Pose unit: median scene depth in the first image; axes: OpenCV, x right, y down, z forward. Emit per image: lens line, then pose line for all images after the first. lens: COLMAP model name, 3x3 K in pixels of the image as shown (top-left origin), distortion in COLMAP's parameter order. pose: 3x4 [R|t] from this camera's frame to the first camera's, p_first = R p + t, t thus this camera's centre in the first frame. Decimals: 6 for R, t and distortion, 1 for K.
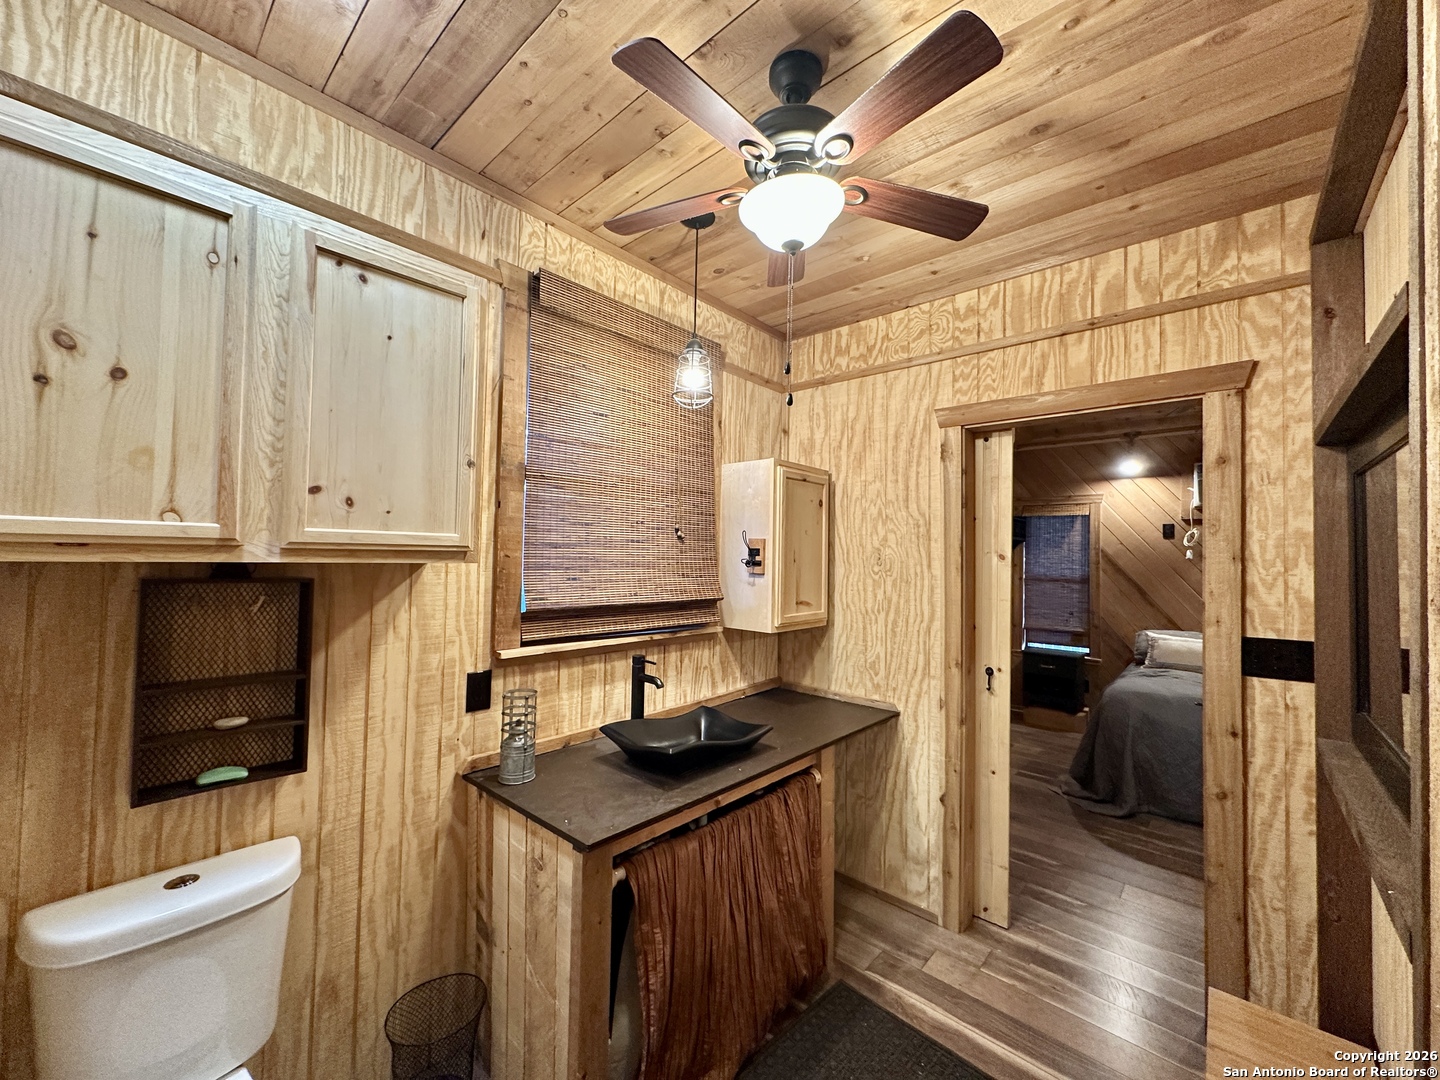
lens RADIAL K [[571.4, 0, 719.7], [0, 571.4, 542.3], [0, 0, 1]] dist [-0.001335, 0.000092]
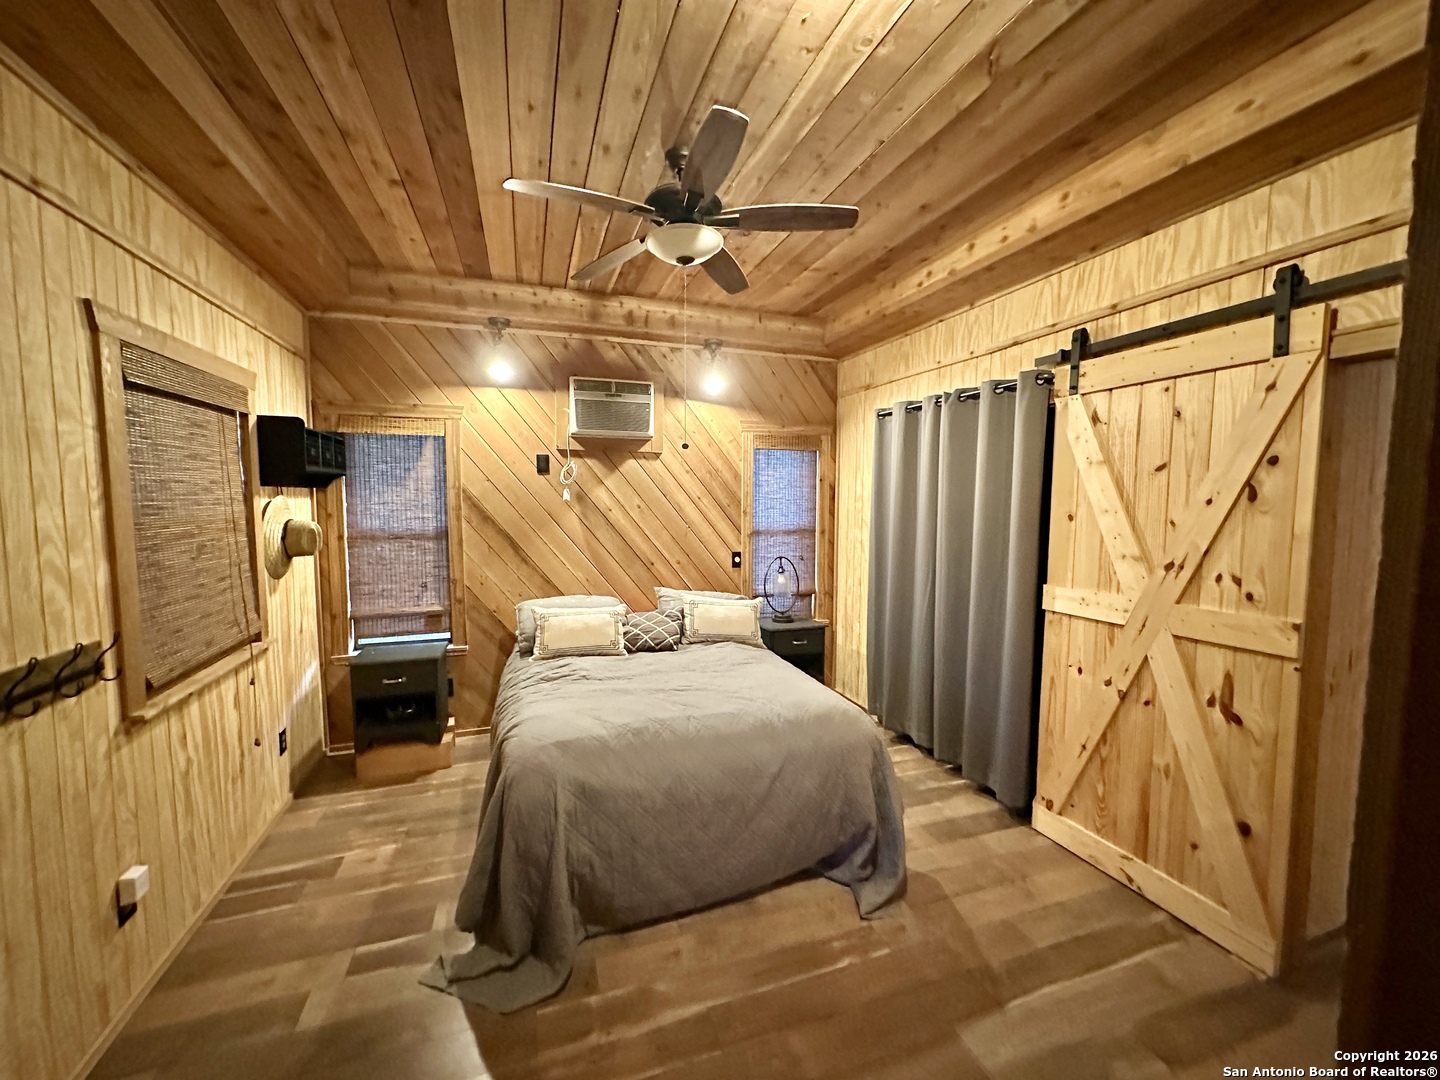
lens RADIAL K [[571.4, 0, 719.5], [0, 571.4, 537.5], [0, 0, 1]] dist [-0.001335, 0.000092]
pose [[0.481658, -0.084143, 0.872310, 0.249282], [-0.013962, 0.994517, 0.103640, -0.005177], [-0.876248, -0.062099, 0.477842, 0.465032]]
